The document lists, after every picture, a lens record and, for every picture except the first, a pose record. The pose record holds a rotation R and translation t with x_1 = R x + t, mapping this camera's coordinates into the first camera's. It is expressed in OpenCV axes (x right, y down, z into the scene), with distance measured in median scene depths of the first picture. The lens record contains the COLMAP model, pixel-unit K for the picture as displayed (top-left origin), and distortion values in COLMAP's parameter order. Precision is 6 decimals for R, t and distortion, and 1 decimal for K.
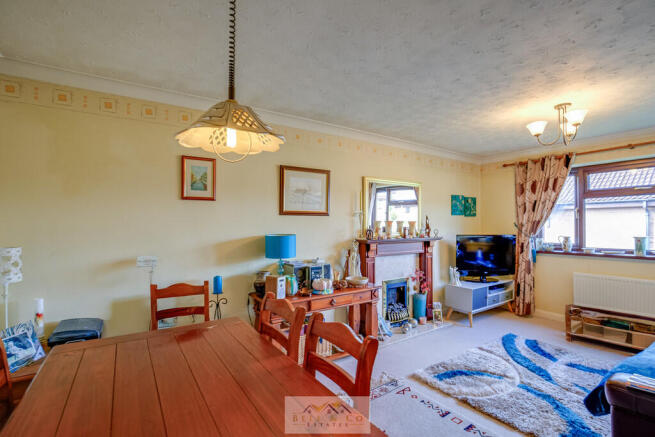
lens RADIAL K [[308.6, 0, 323.1], [0, 308.6, 222.9], [0, 0, 1]] dist [-0.029295, 0.000713]
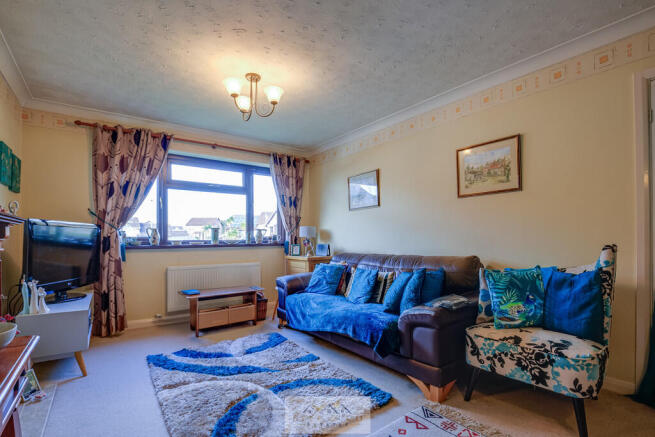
lens RADIAL K [[308.6, 0, 325.1], [0, 308.6, 240.6], [0, 0, 1]] dist [-0.029295, 0.000713]
pose [[-0.056760, -0.001405, 0.998387, -0.162701], [-0.000818, 0.999999, 0.001361, 0.113202], [-0.998388, -0.000739, -0.056761, 0.791707]]
